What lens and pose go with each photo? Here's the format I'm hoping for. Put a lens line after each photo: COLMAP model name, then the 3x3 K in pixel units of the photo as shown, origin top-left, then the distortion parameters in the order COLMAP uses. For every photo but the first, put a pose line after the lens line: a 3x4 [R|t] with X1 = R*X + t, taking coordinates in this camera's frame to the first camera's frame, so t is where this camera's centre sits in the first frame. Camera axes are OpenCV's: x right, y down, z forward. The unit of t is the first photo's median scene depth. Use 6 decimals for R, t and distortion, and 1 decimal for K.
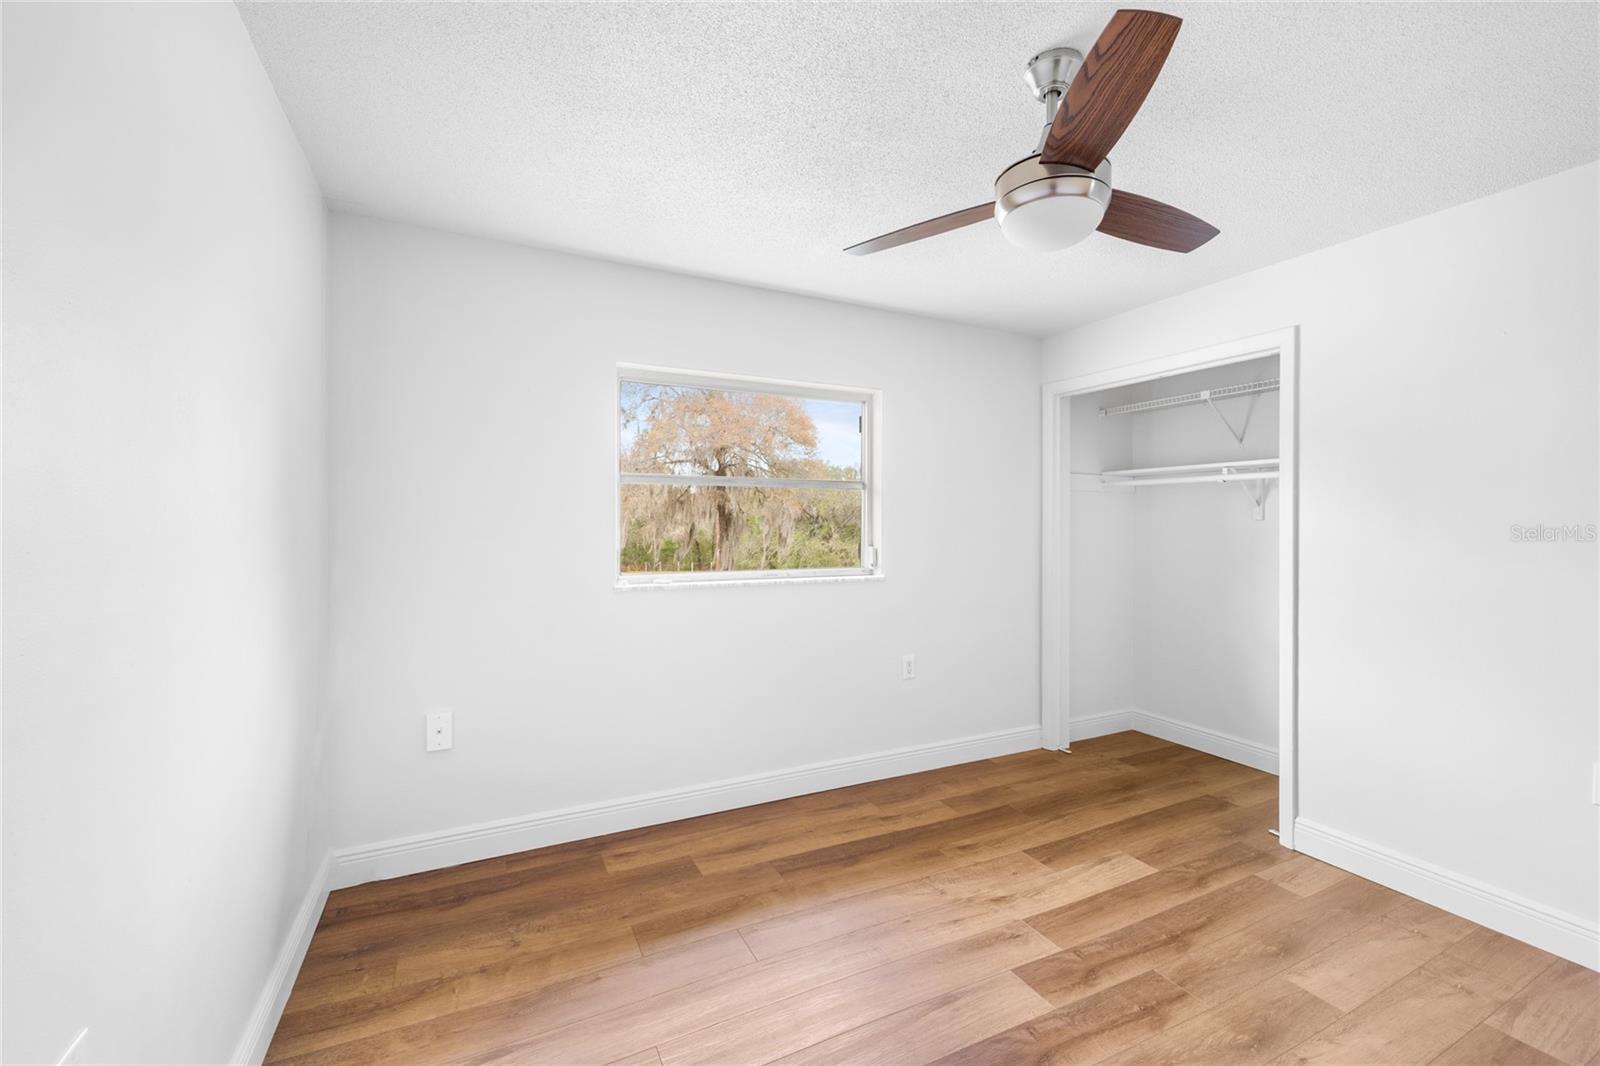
lens RADIAL K [[661.0, 0, 804.2], [0, 661.0, 534.9], [0, 0, 1]] dist [-0.002492, 0.000256]
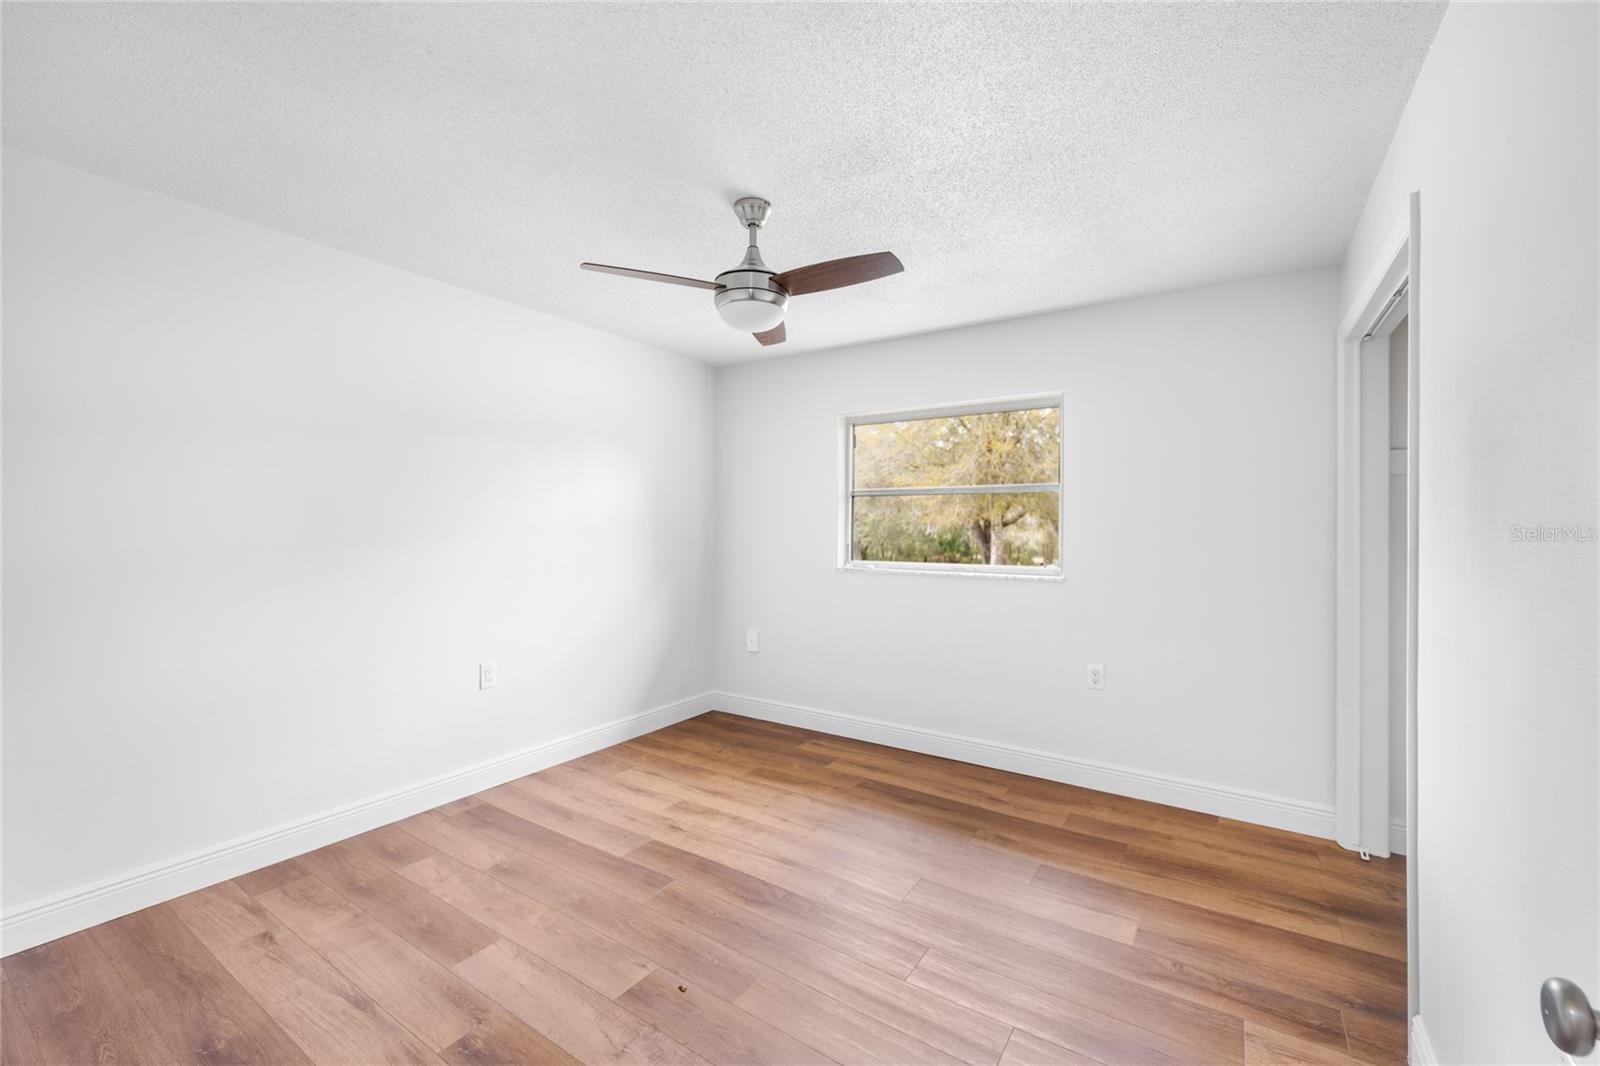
lens RADIAL K [[661.0, 0, 816.6], [0, 661.0, 545.6], [0, 0, 1]] dist [-0.002492, 0.000256]
pose [[0.504235, 0.028042, -0.863111, 0.976488], [-0.015795, 0.999605, 0.023249, -0.003840], [0.863422, 0.001910, 0.504479, 0.227653]]
